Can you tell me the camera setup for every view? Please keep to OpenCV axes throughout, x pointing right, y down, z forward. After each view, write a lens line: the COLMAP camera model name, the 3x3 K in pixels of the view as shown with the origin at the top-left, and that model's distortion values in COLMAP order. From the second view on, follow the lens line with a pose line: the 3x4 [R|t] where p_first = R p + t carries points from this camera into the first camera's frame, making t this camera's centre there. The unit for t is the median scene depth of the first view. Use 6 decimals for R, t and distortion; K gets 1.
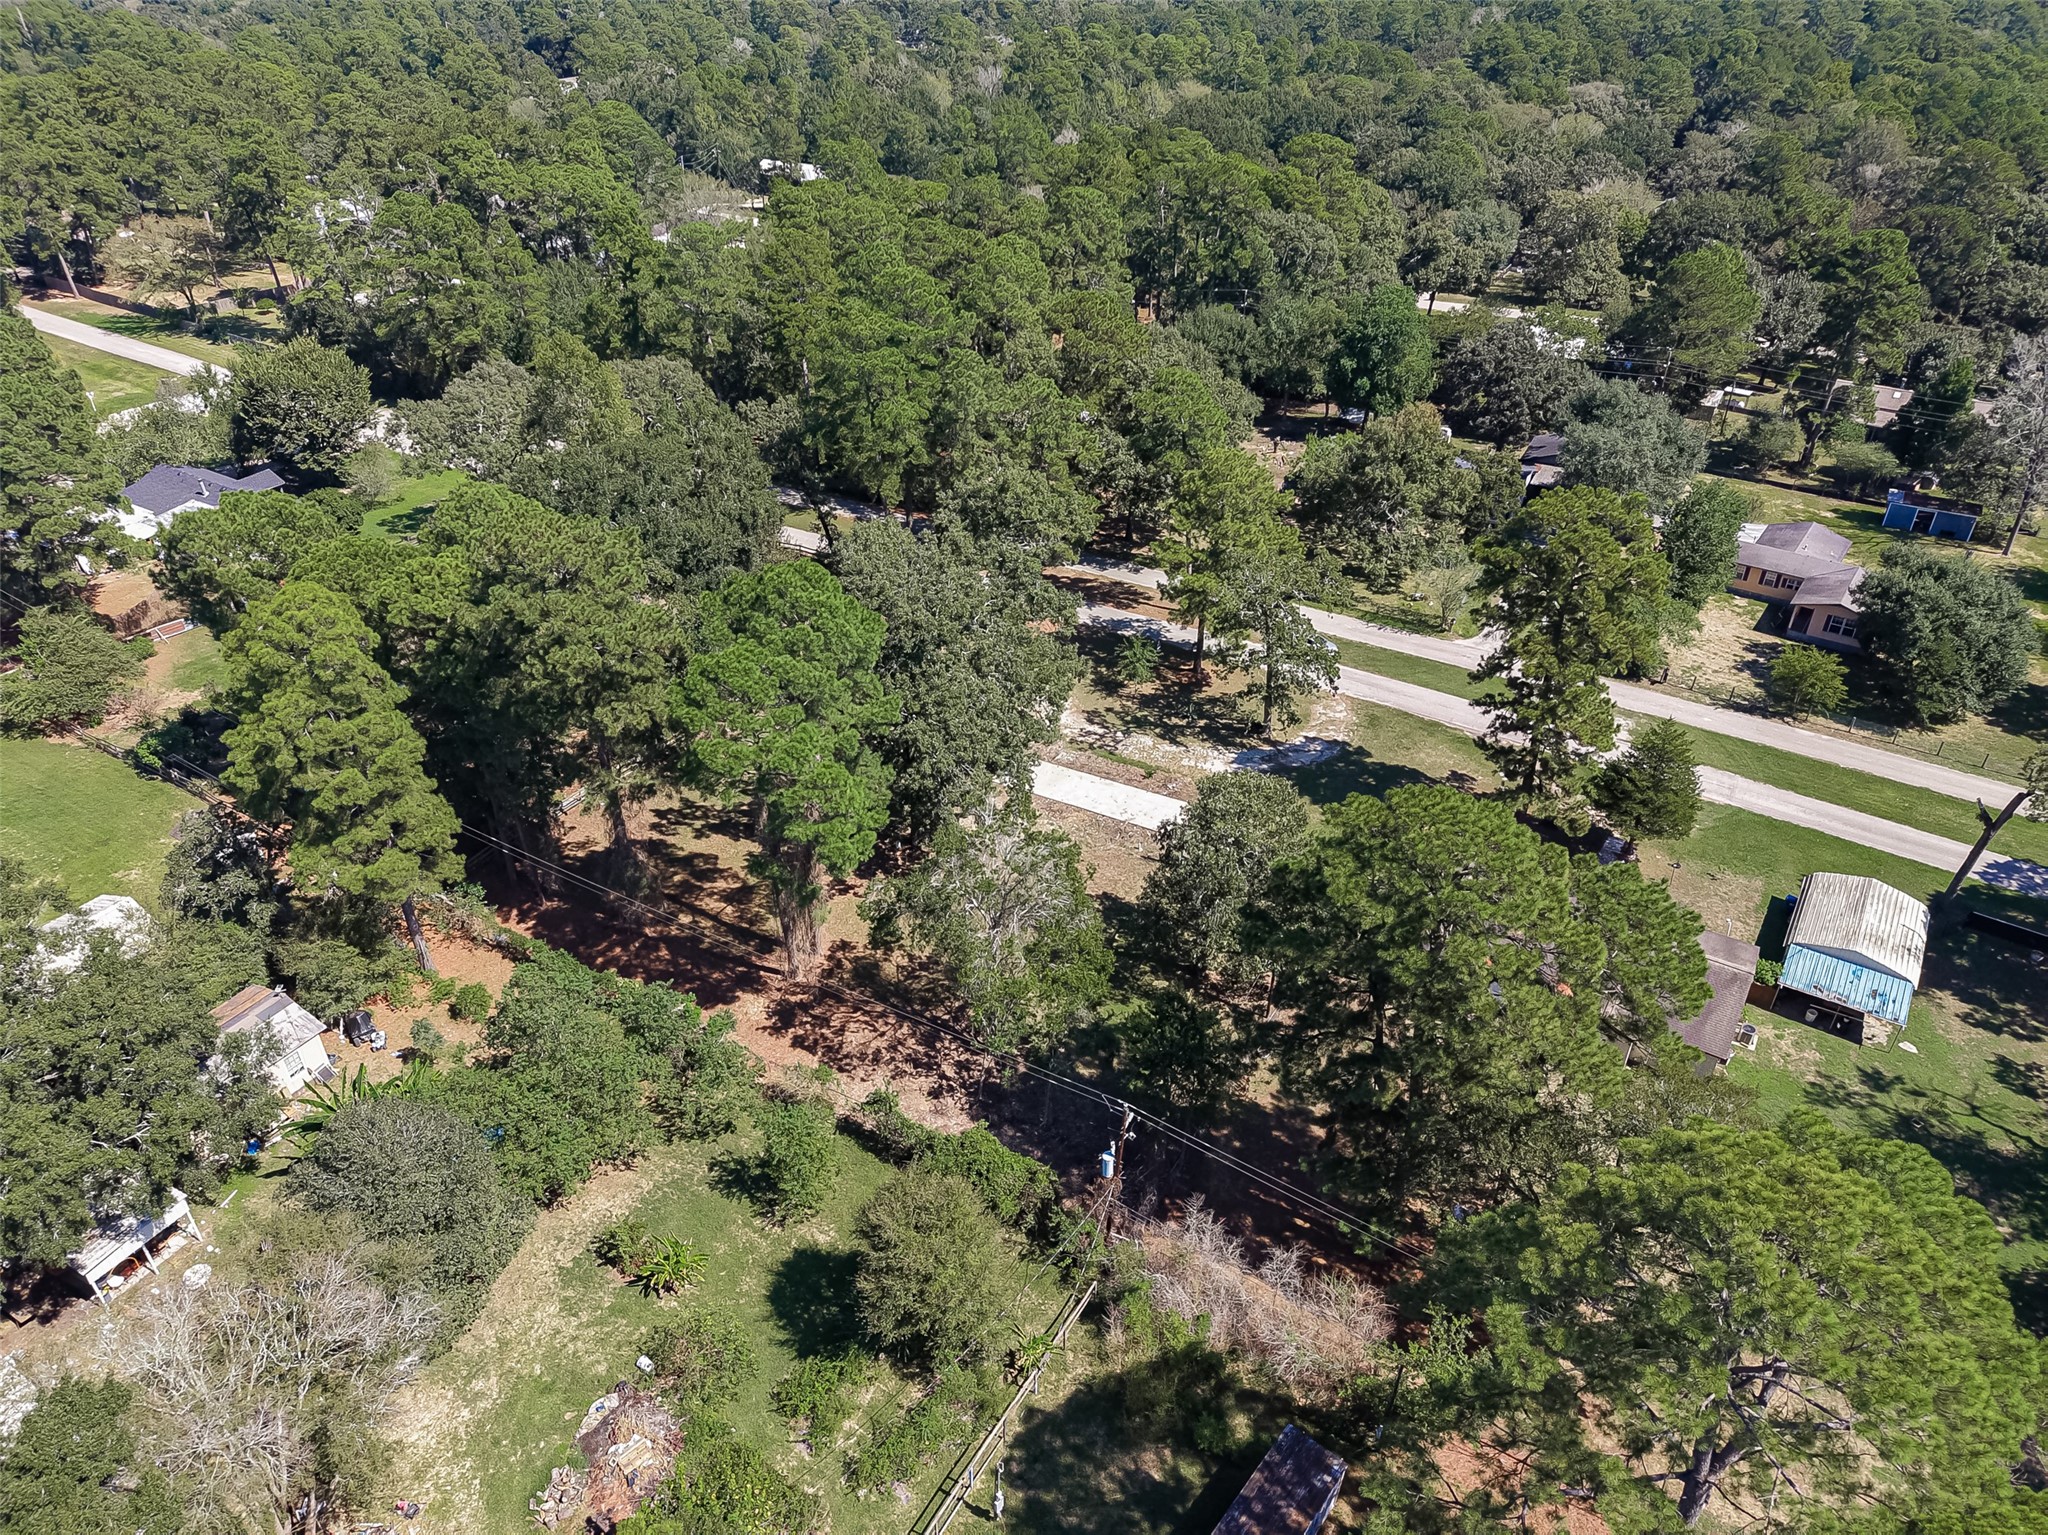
lens RADIAL K [[1369.5, 0, 1024.9], [0, 1369.5, 773.1], [0, 0, 1]] dist [0.012575, -0.011012]
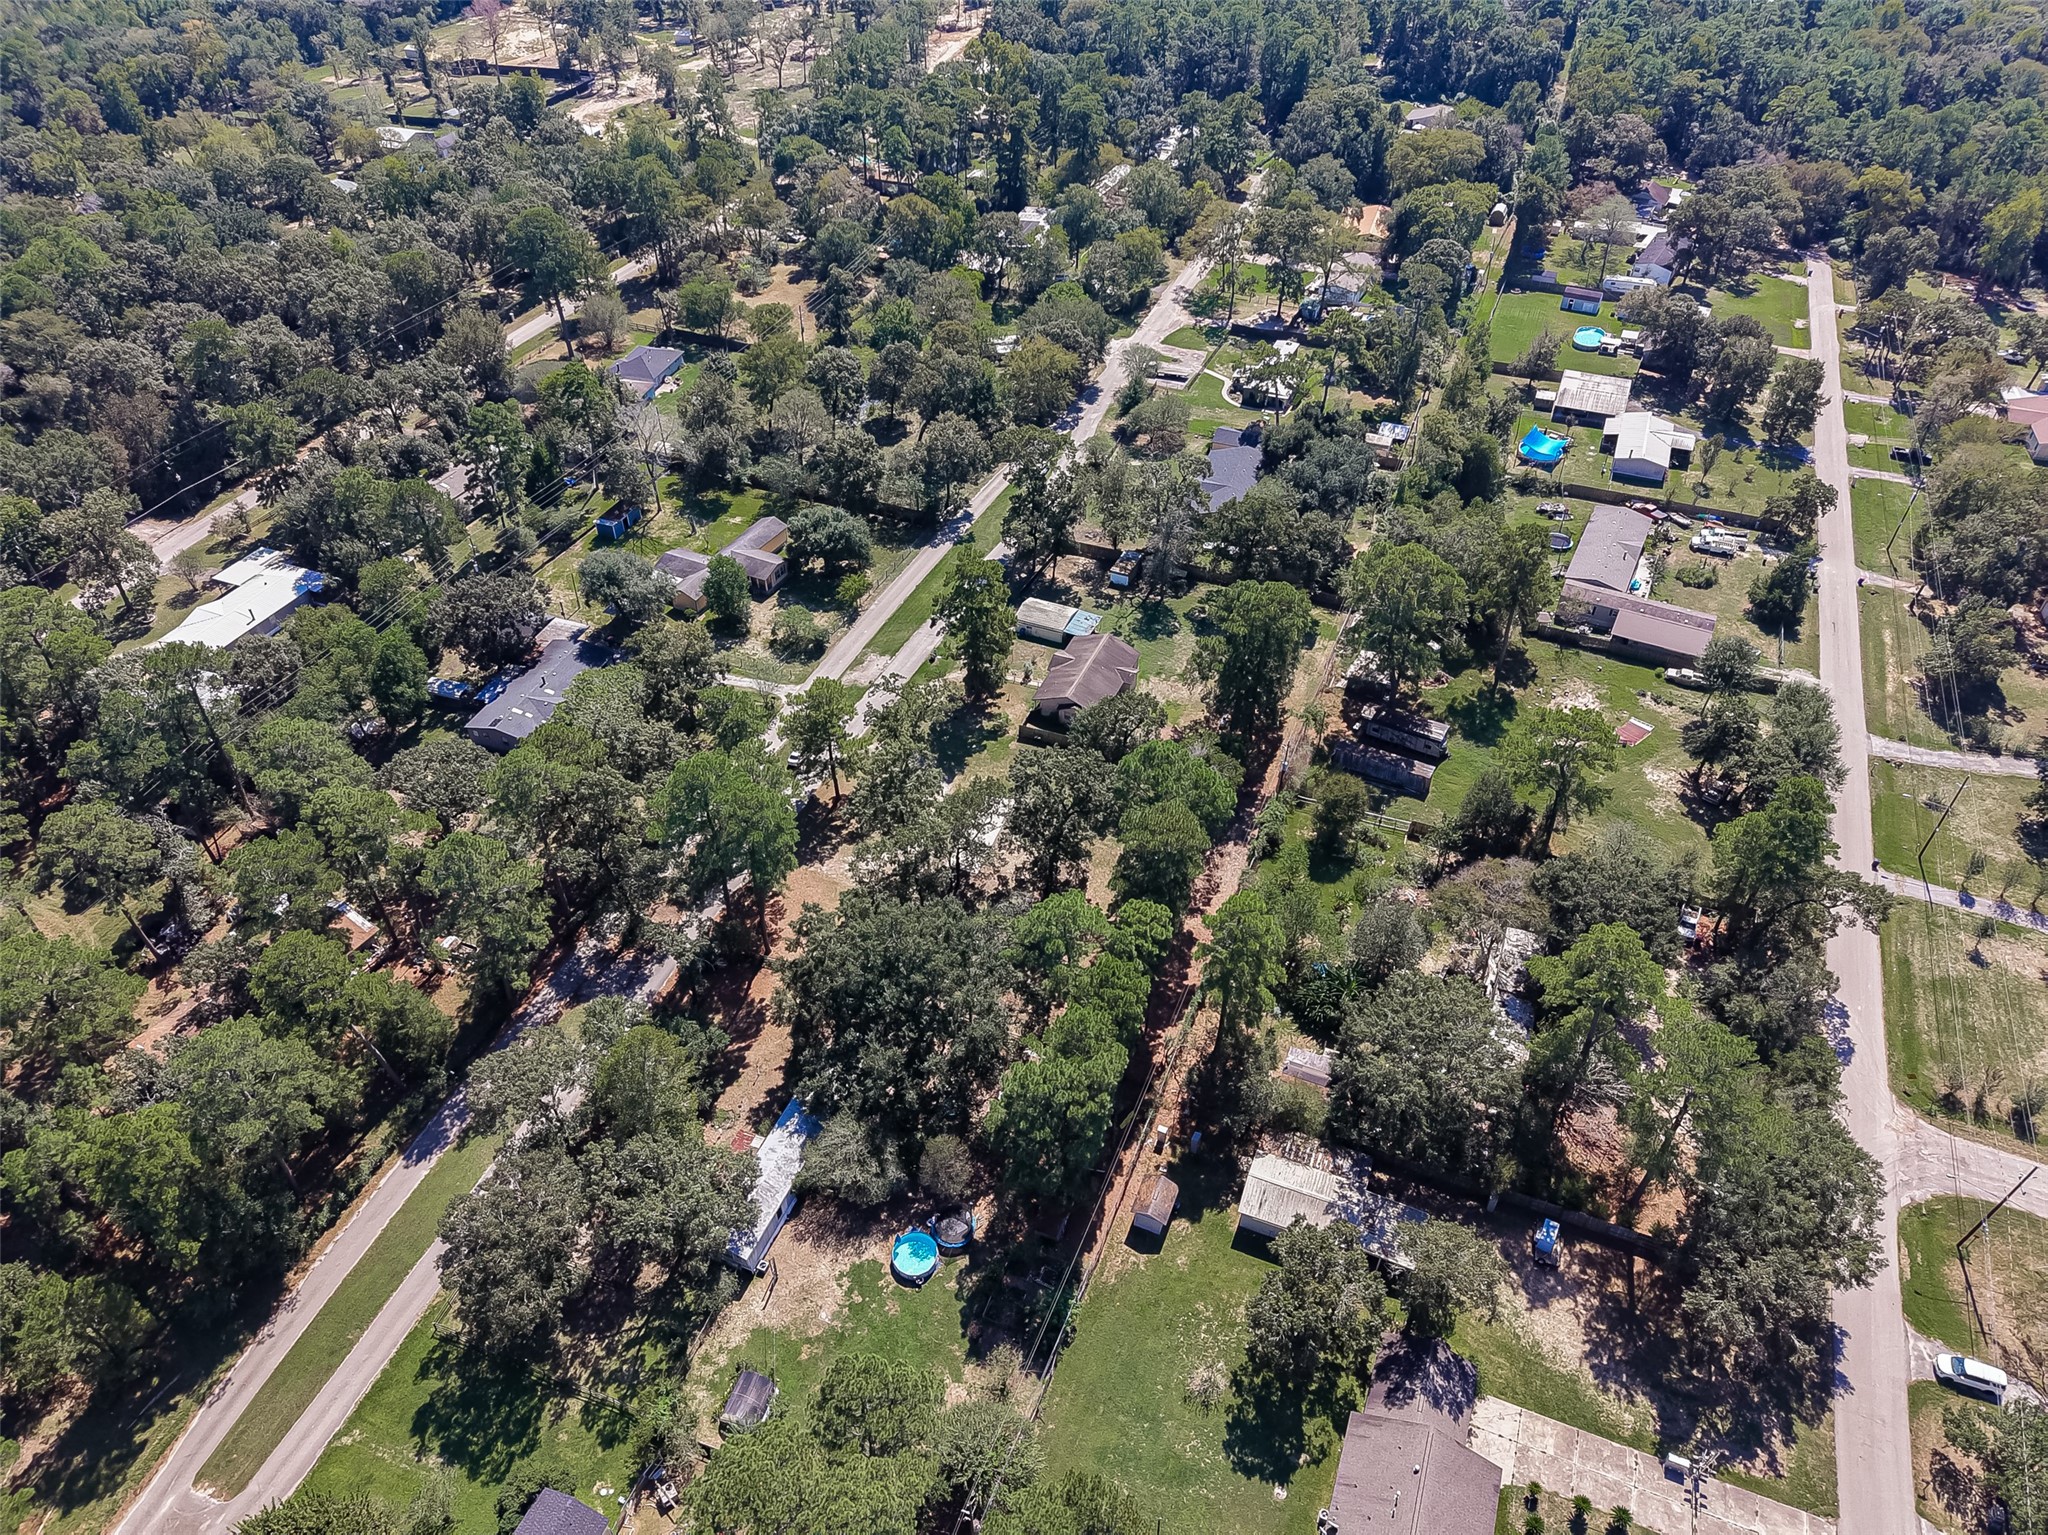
lens RADIAL K [[1369.5, 0, 1028.2], [0, 1369.5, 761.7], [0, 0, 1]] dist [0.012575, -0.011012]
pose [[-0.164208, -0.639255, 0.751258, -1.294107], [0.536839, 0.581018, 0.611737, -1.143388], [-0.827550, 0.503757, 0.247769, 0.465215]]
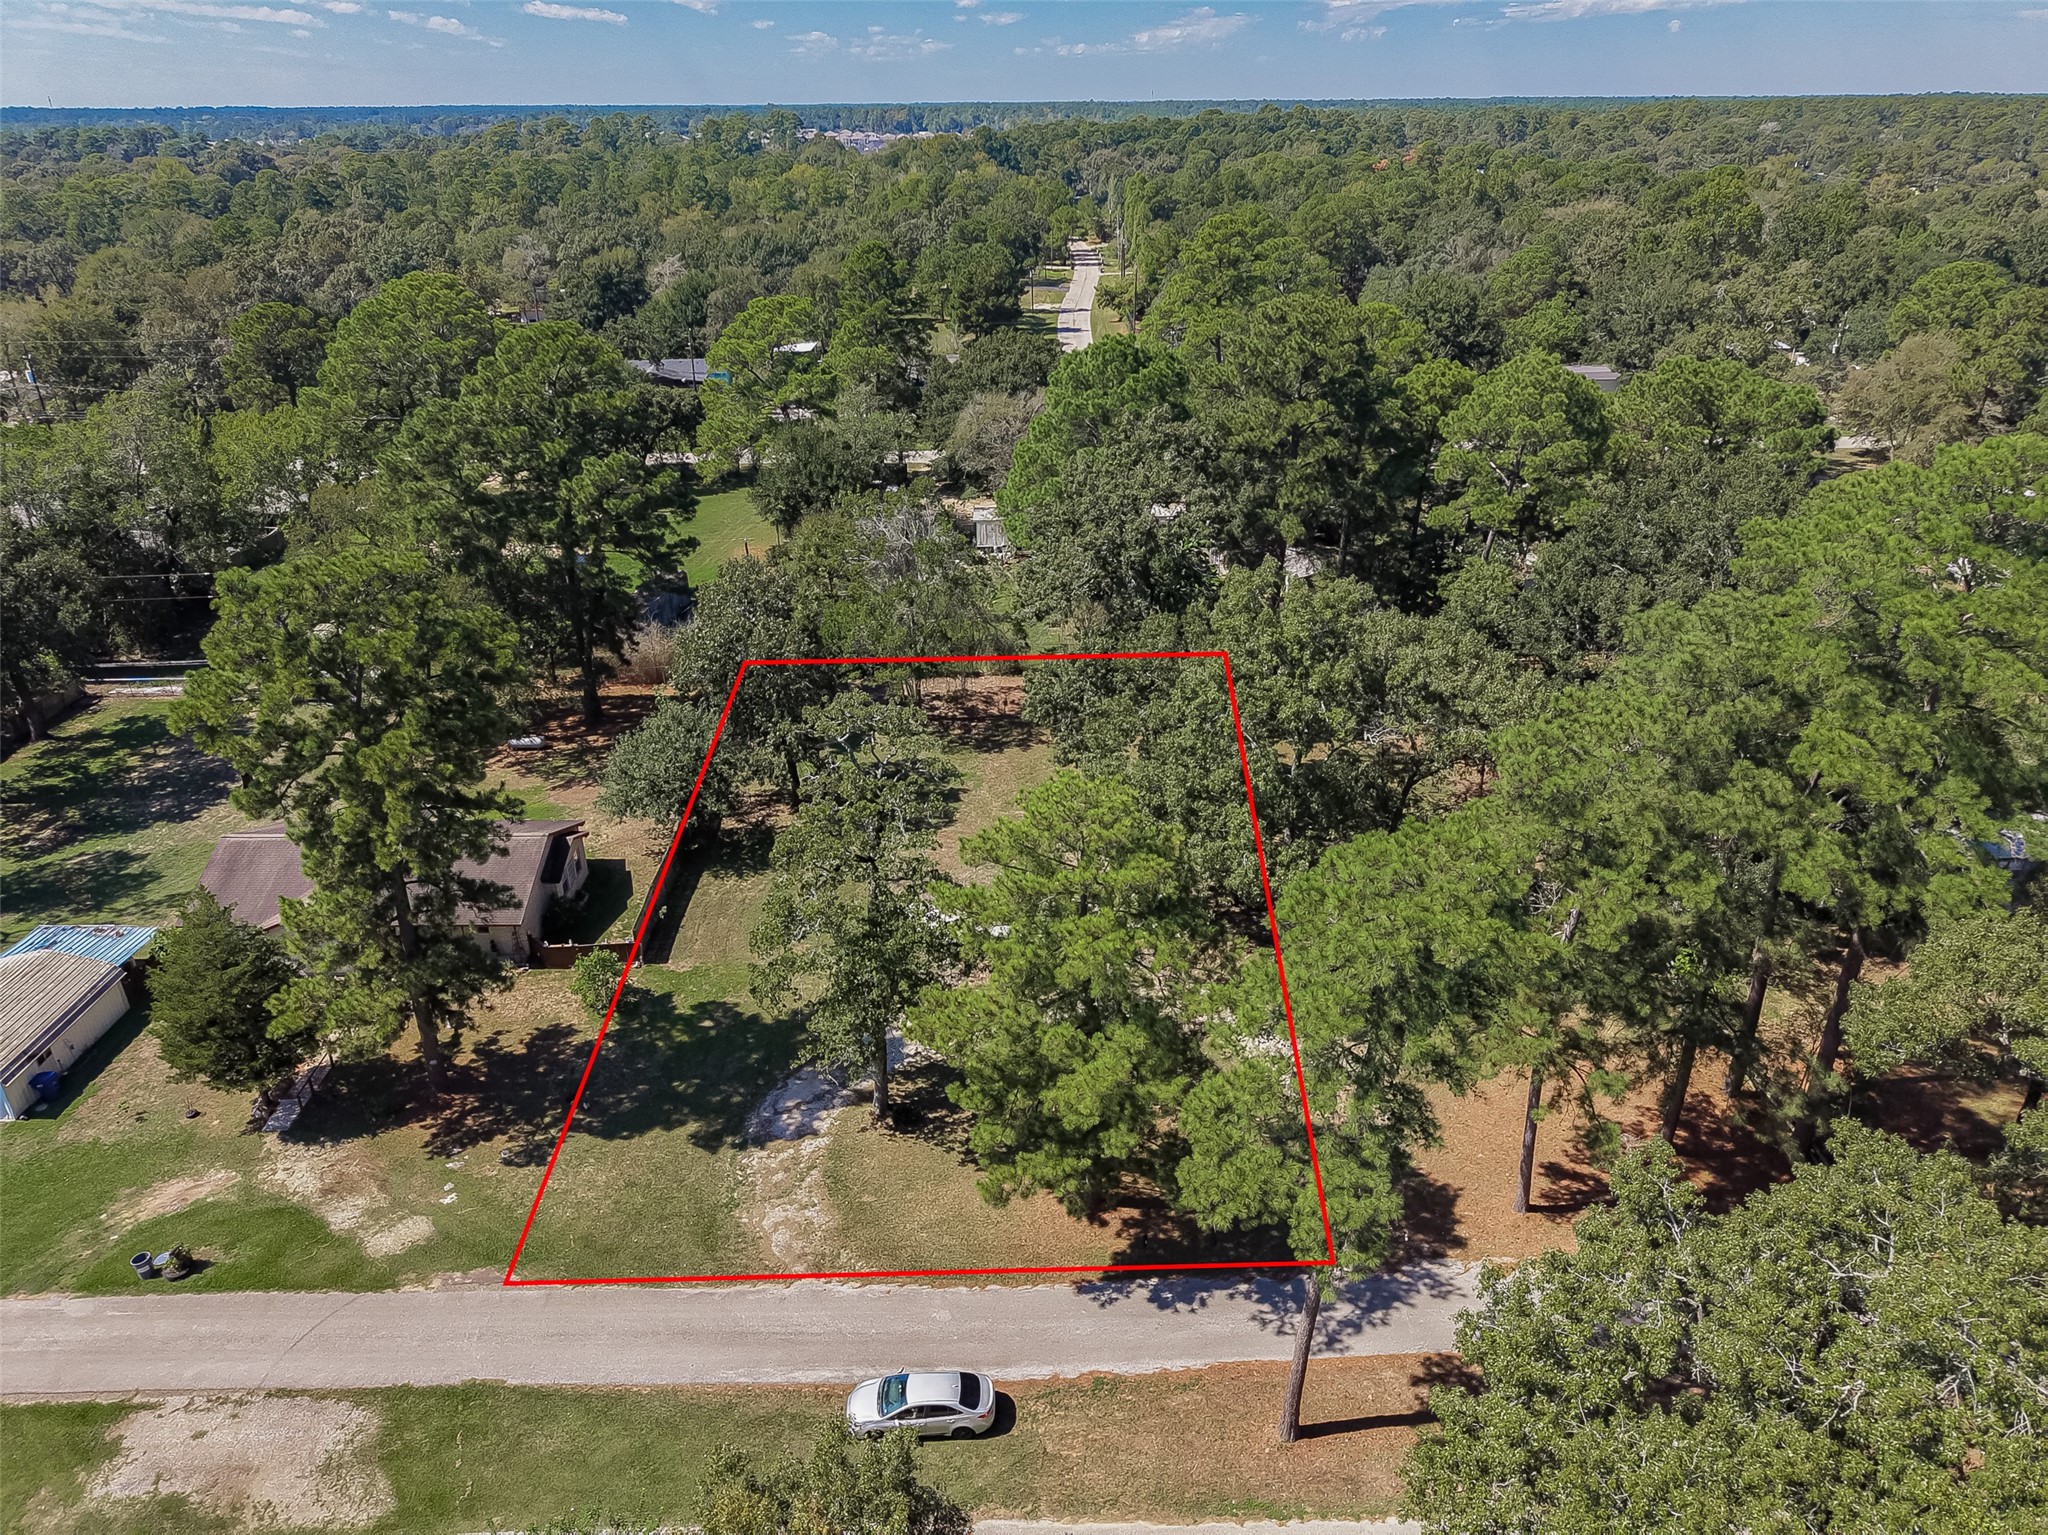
lens RADIAL K [[1369.5, 0, 1019.0], [0, 1369.5, 774.1], [0, 0, 1]] dist [0.012575, -0.011012]
pose [[-0.847431, 0.241817, -0.472636, 0.395623], [-0.279601, 0.553501, 0.784512, -0.611385], [0.451313, 0.796970, -0.401442, 1.255708]]
